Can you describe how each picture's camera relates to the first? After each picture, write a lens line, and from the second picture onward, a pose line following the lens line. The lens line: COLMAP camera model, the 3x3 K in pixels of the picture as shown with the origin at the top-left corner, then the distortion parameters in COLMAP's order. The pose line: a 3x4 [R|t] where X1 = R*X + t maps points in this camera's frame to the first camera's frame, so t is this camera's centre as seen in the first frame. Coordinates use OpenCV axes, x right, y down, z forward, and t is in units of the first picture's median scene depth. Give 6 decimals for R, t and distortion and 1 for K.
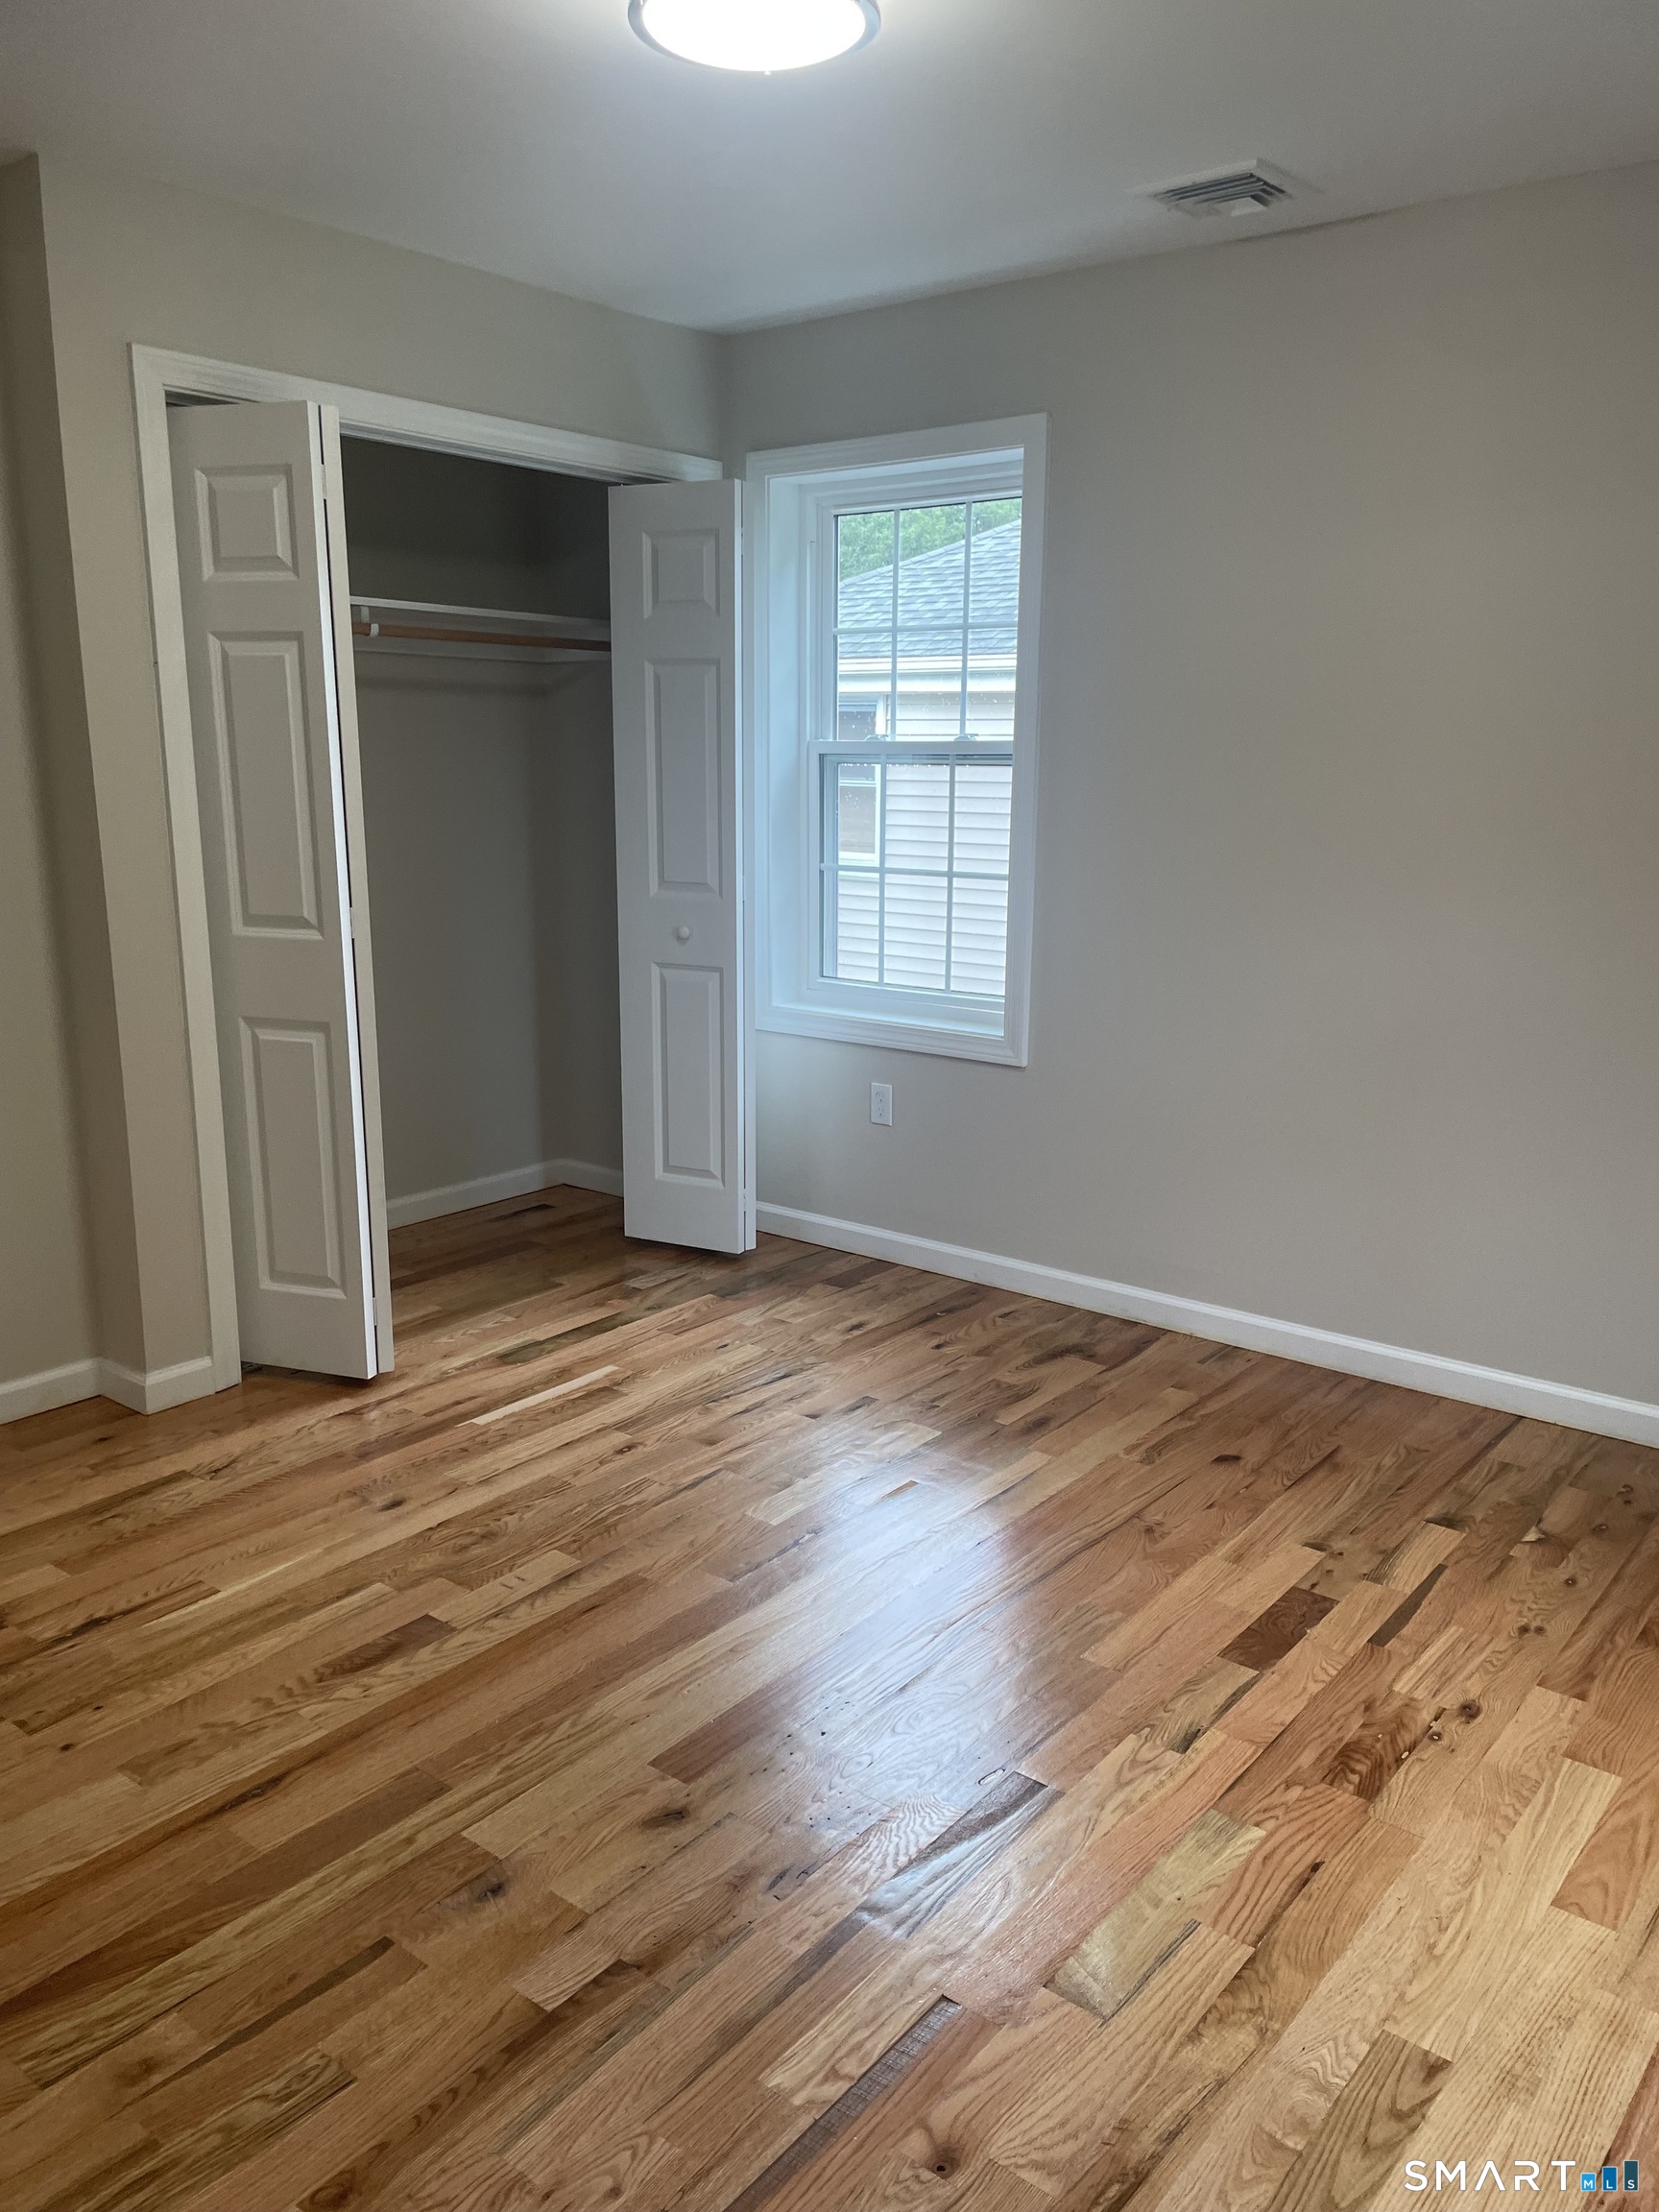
lens RADIAL K [[1674.9, 0, 829.9], [0, 1674.9, 1116.6], [0, 0, 1]] dist [0.078136, -0.119620]
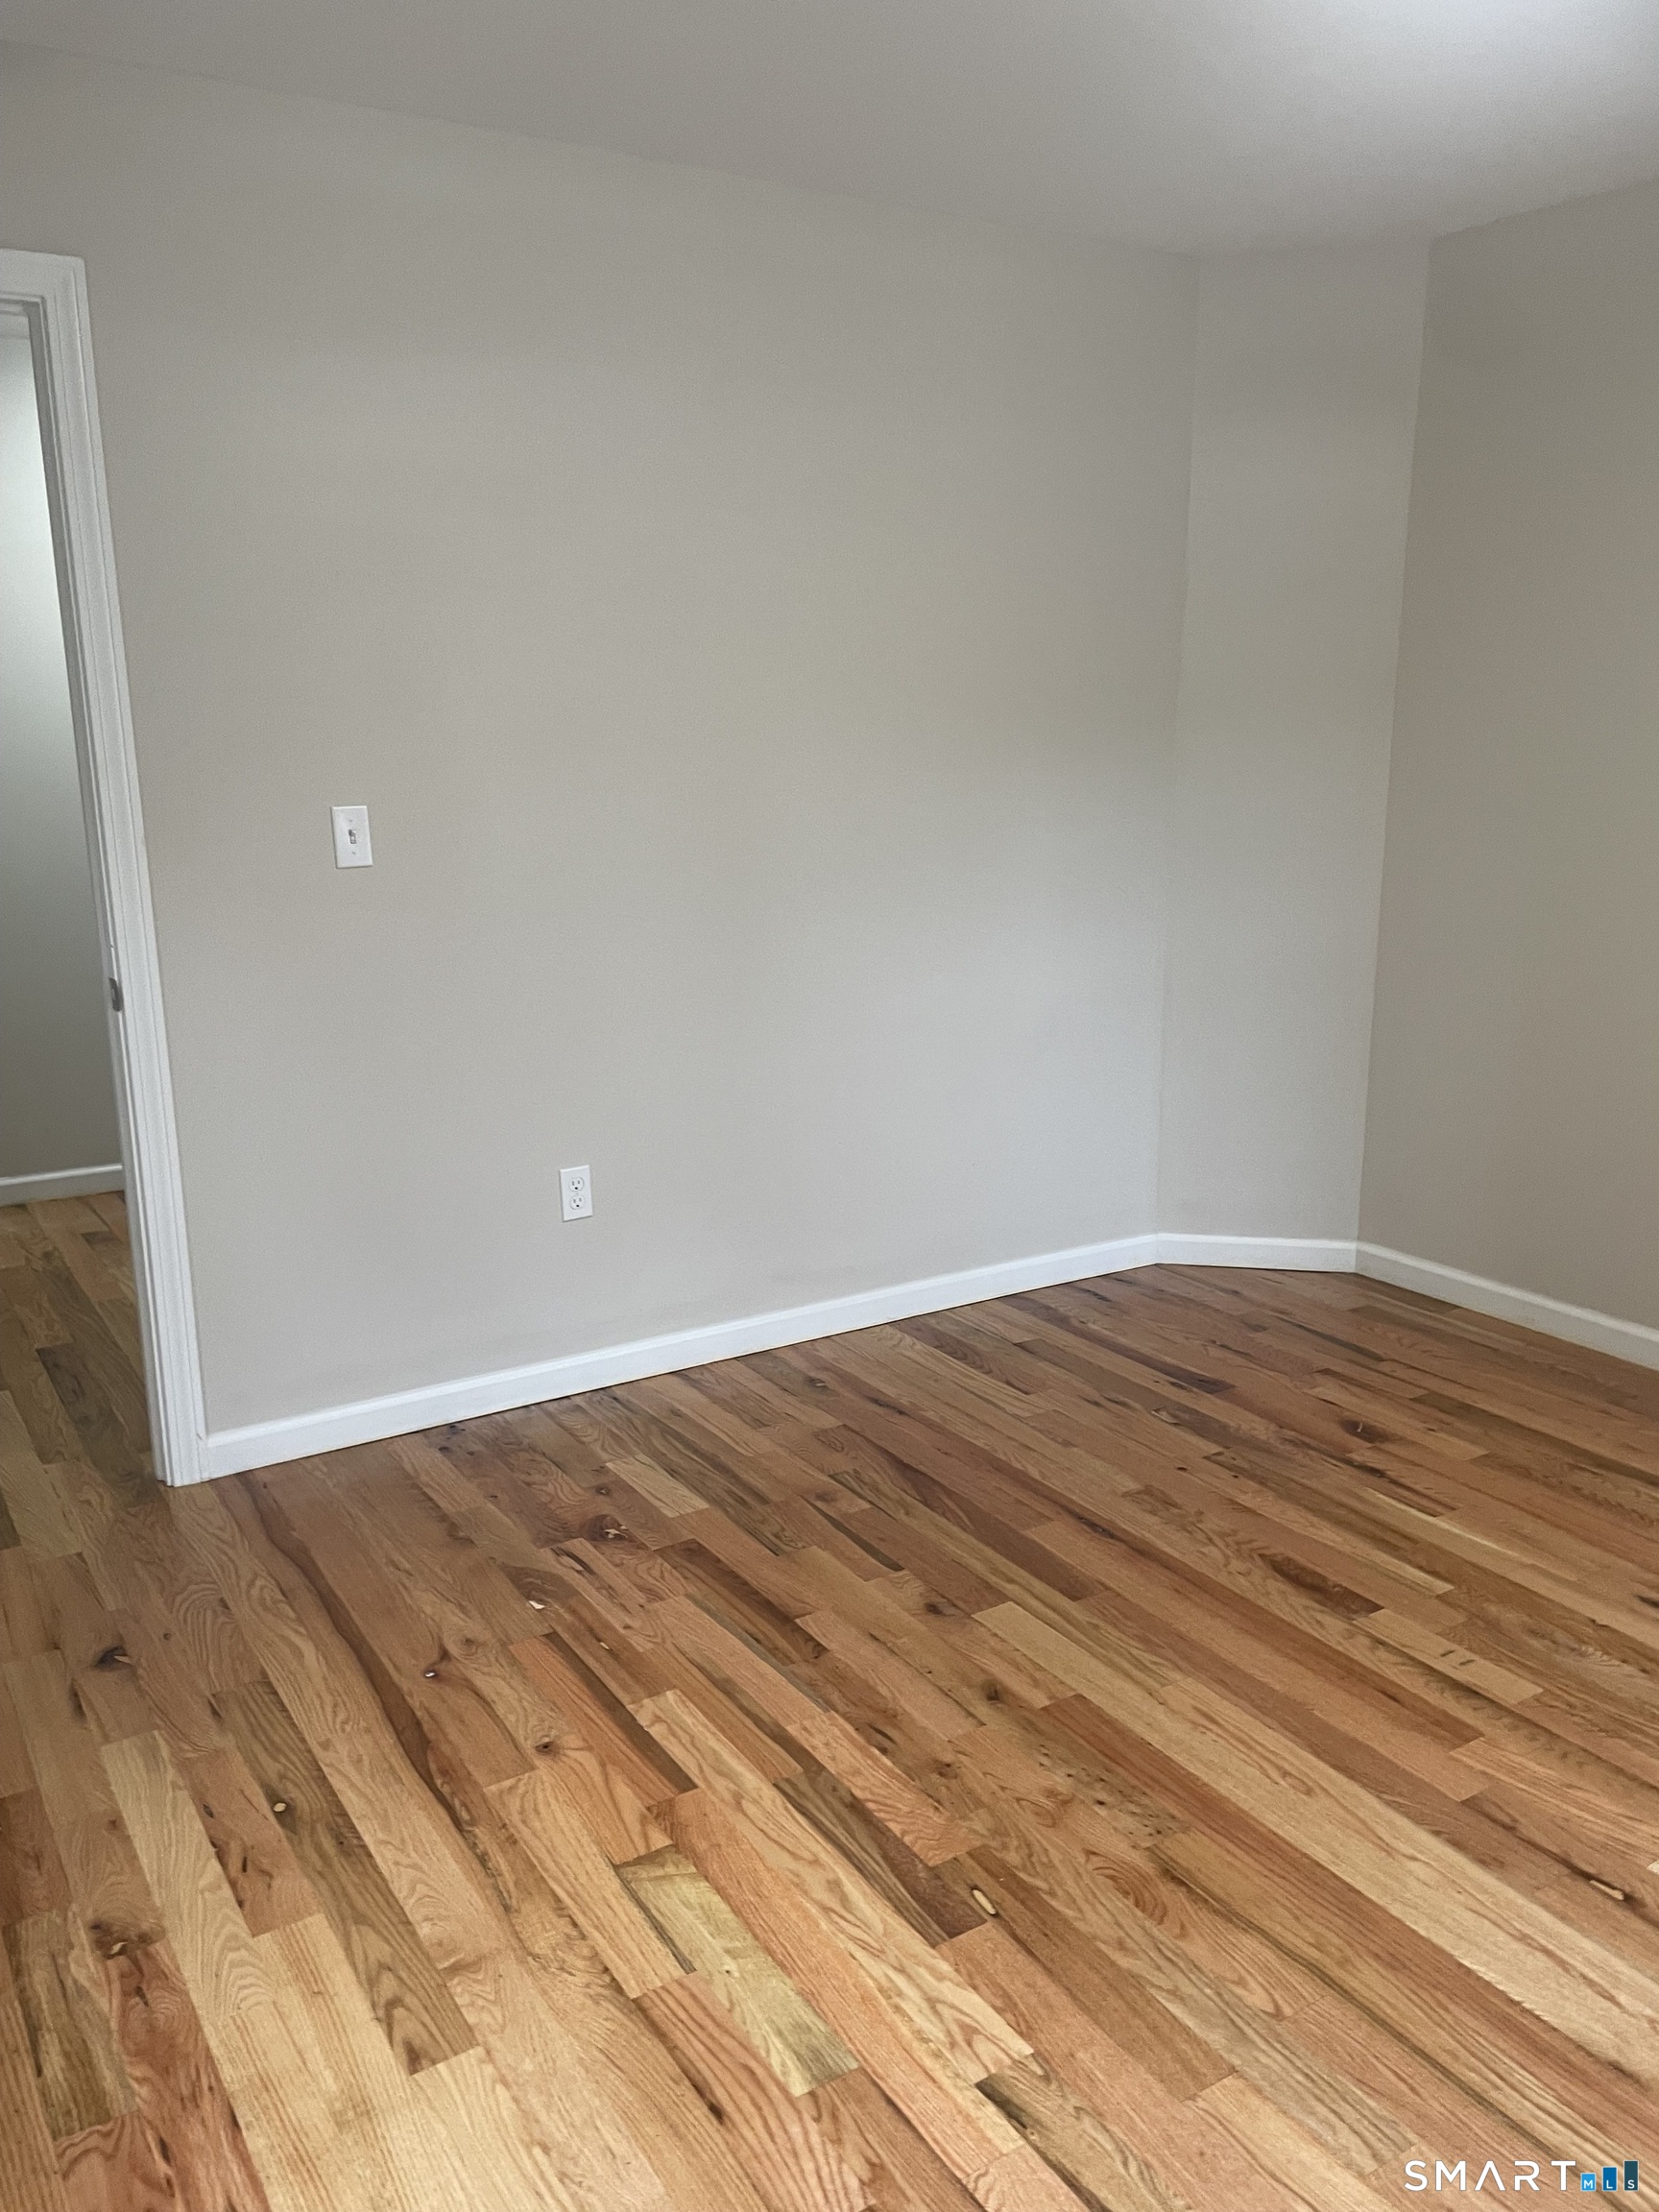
lens RADIAL K [[1674.9, 0, 829.9], [0, 1674.9, 1116.6], [0, 0, 1]] dist [0.078136, -0.119620]
pose [[-0.328851, 0.207923, -0.921208, 0.962384], [-0.196266, 0.939117, 0.282028, -0.252904], [0.923762, 0.273547, -0.268021, 1.197359]]
